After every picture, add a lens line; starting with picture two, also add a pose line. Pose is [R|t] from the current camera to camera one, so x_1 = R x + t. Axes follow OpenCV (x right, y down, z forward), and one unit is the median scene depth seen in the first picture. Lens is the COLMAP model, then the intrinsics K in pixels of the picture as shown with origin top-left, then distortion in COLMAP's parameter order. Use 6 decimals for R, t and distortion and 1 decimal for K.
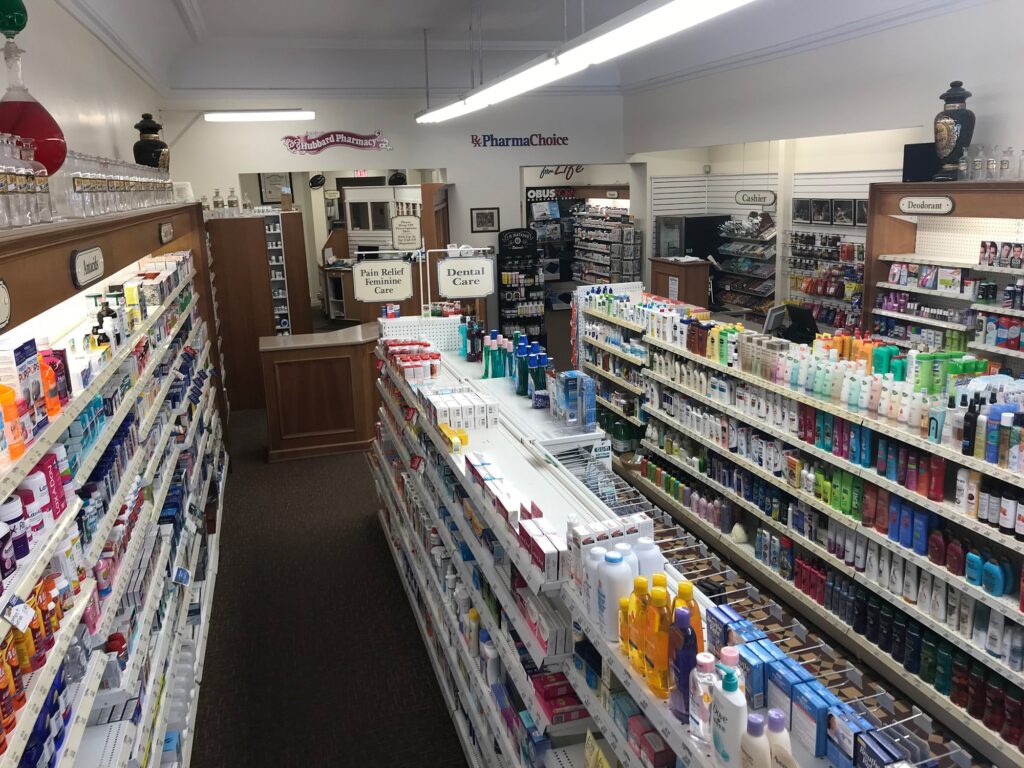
lens RADIAL K [[859.3, 0, 514.6], [0, 859.3, 387.0], [0, 0, 1]] dist [0.050267, -0.046712]
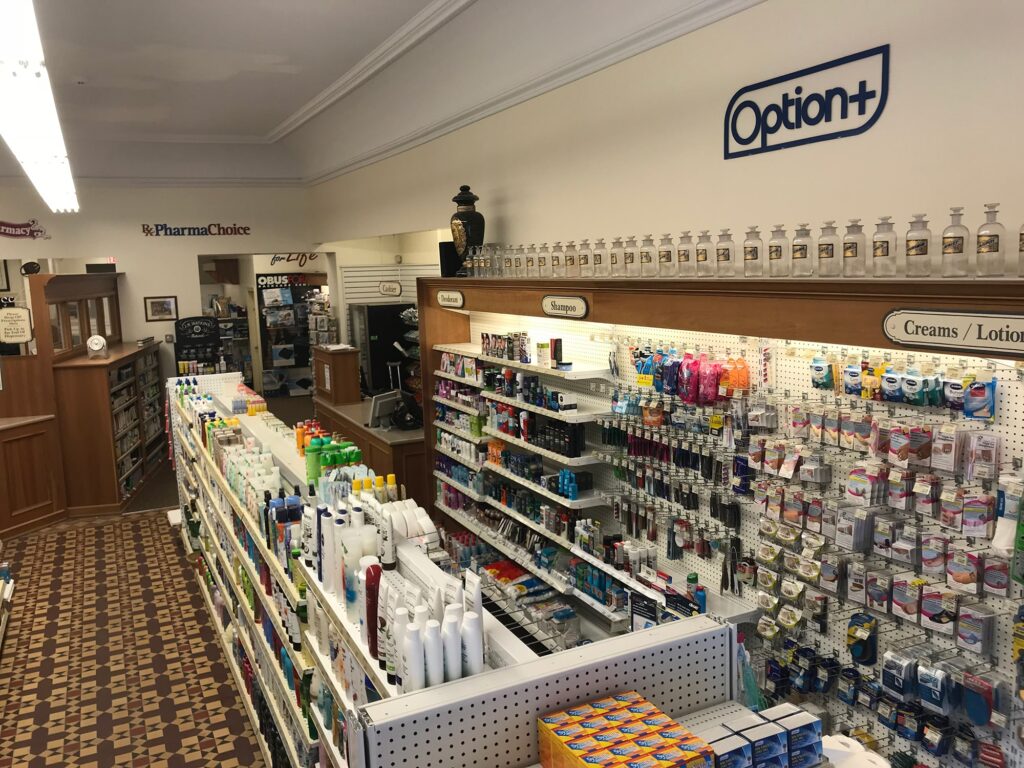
lens RADIAL K [[859.3, 0, 510.6], [0, 859.3, 382.2], [0, 0, 1]] dist [0.050267, -0.046712]
pose [[0.987937, -0.022280, 0.153247, 0.206574], [0.037145, 0.994800, -0.094832, -0.002971], [-0.150337, 0.099380, 0.983627, -0.018967]]
